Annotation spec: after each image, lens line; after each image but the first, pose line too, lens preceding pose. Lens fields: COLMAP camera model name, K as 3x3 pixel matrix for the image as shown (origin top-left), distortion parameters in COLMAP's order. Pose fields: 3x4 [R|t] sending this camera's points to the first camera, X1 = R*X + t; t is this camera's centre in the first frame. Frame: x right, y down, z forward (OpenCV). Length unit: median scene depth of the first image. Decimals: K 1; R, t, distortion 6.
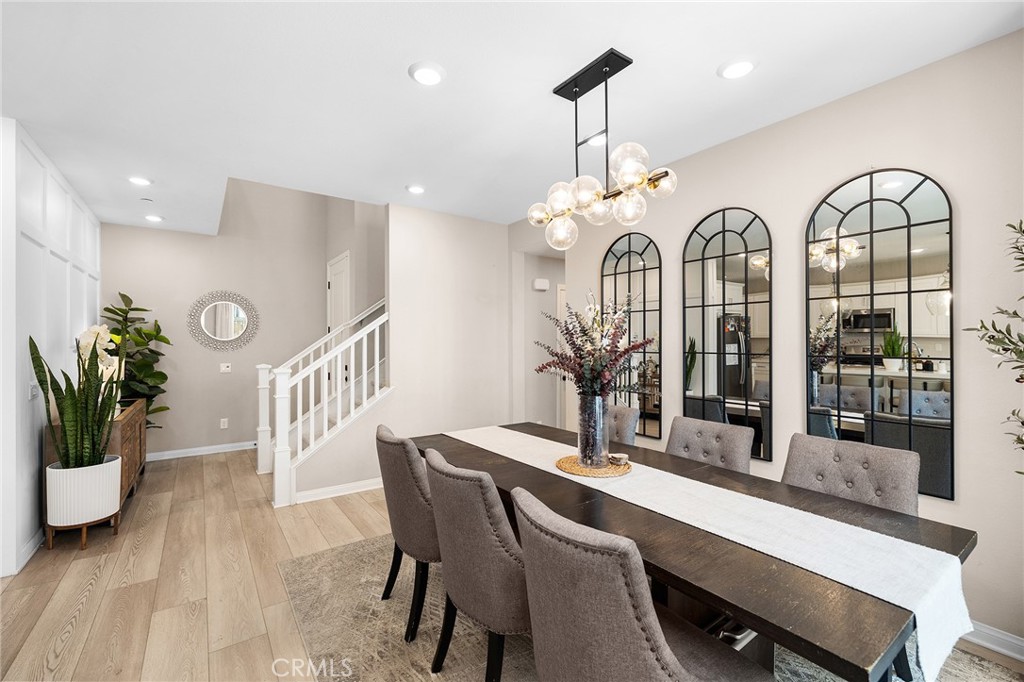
lens RADIAL K [[434.4, 0, 513.0], [0, 434.4, 339.8], [0, 0, 1]] dist [0.000312, 0.000165]
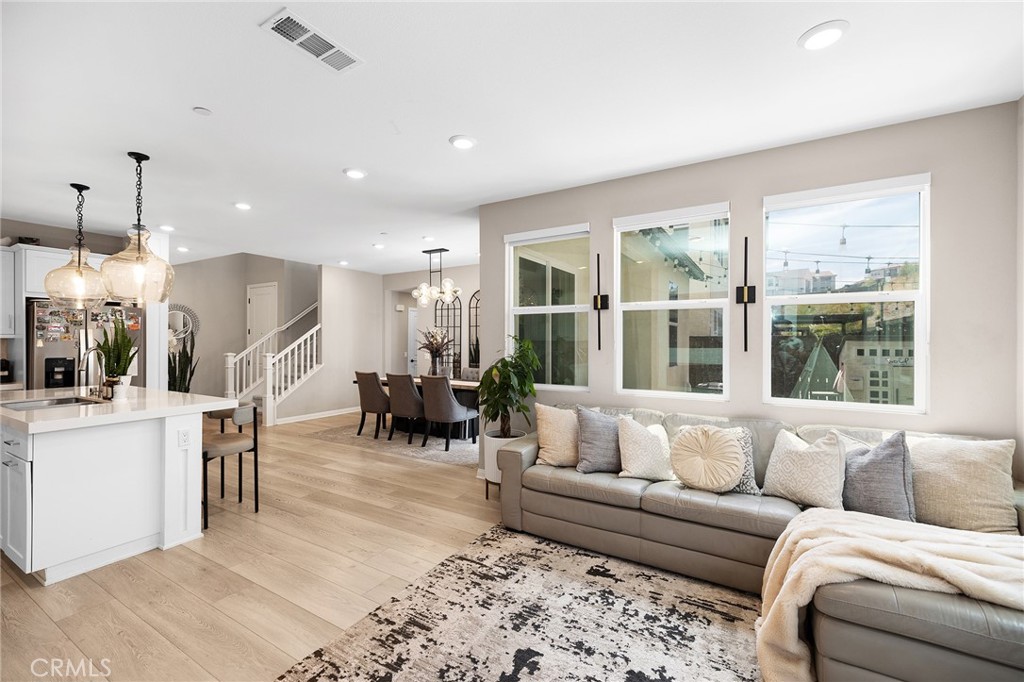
lens RADIAL K [[429.4, 0, 507.1], [0, 429.4, 340.9], [0, 0, 1]] dist [0.004067, 0.000466]
pose [[0.921876, 0.004883, 0.387455, -0.233964], [-0.006108, 0.999979, 0.001930, 0.002057], [-0.387437, -0.004145, 0.921887, -0.878608]]
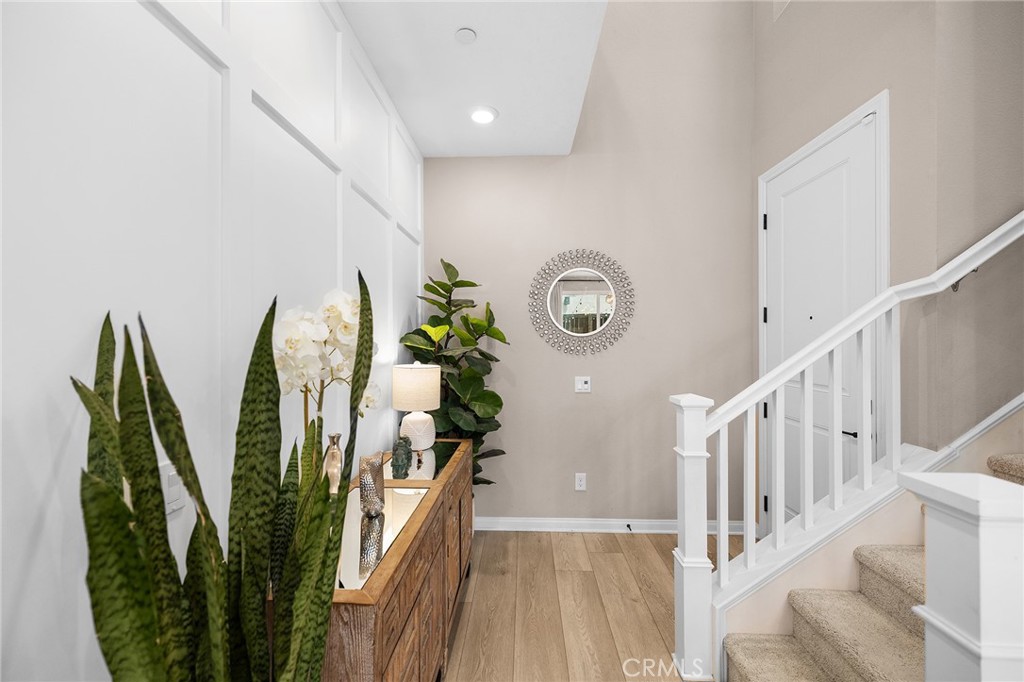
lens RADIAL K [[434.4, 0, 513.0], [0, 434.4, 339.8], [0, 0, 1]] dist [0.000312, 0.000165]
pose [[0.791783, 0.000588, -0.610802, -0.451047], [0.001257, 0.999996, 0.002592, 0.005068], [0.610801, -0.002820, 0.791779, 0.576269]]
